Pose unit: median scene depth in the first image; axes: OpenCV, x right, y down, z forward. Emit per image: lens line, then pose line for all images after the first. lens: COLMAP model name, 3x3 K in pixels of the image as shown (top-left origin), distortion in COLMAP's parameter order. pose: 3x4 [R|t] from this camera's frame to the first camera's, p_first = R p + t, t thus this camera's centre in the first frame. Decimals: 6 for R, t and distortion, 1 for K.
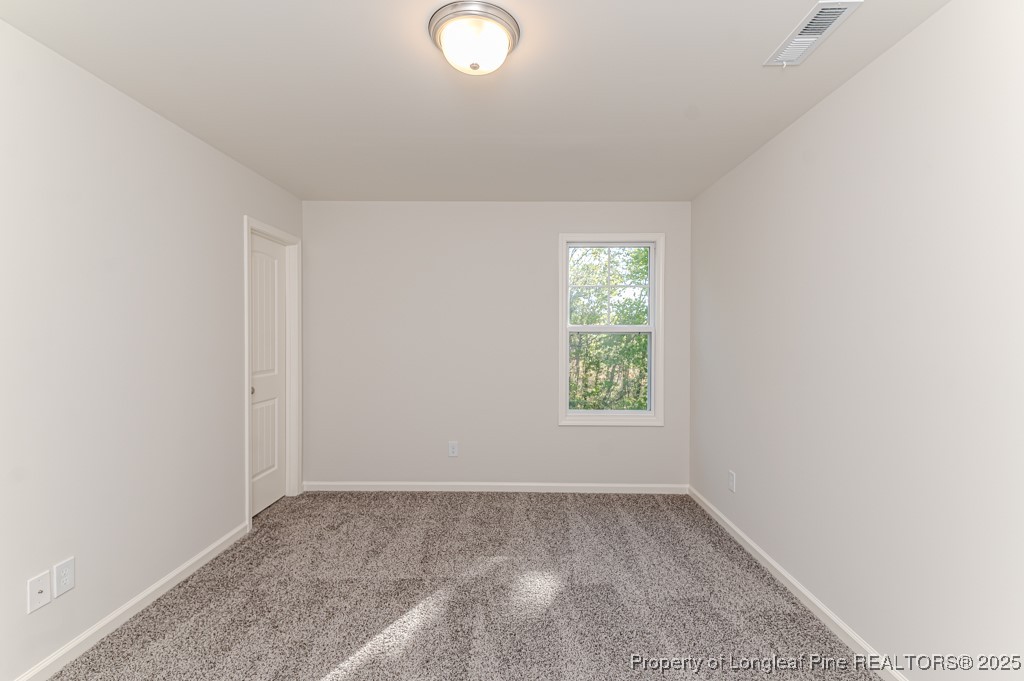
lens RADIAL K [[442.6, 0, 517.3], [0, 442.6, 337.2], [0, 0, 1]] dist [-0.000759, -0.000232]
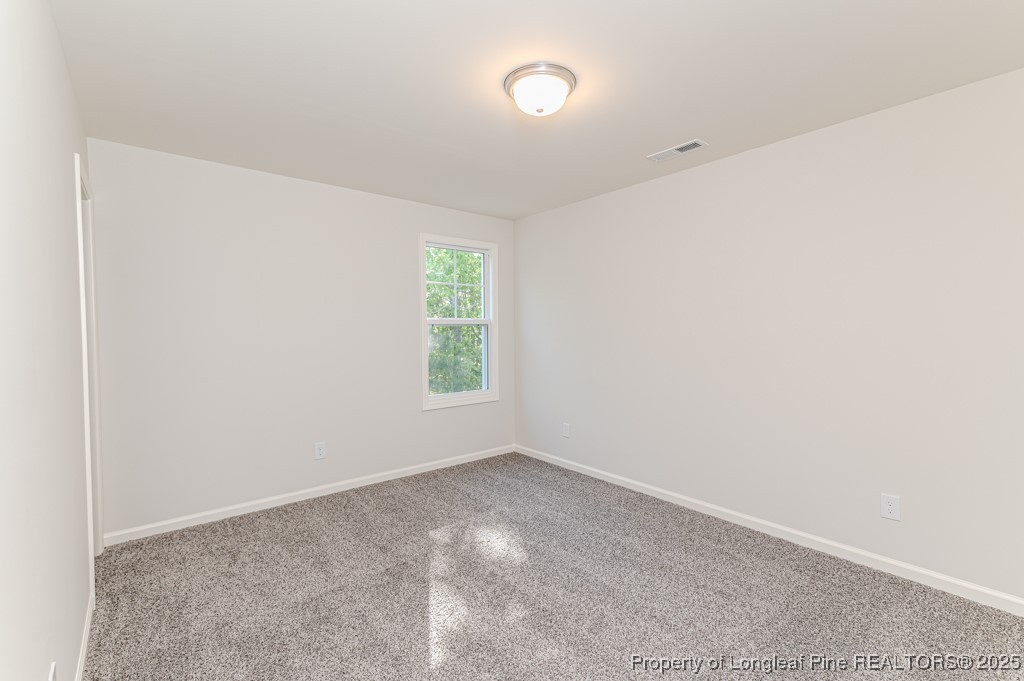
lens RADIAL K [[442.6, 0, 508.4], [0, 442.6, 336.9], [0, 0, 1]] dist [-0.000759, -0.000232]
pose [[0.769614, -0.020239, 0.638189, -0.443352], [0.014537, 0.999794, 0.014175, 0.007319], [-0.638344, -0.001632, 0.769750, 0.035149]]
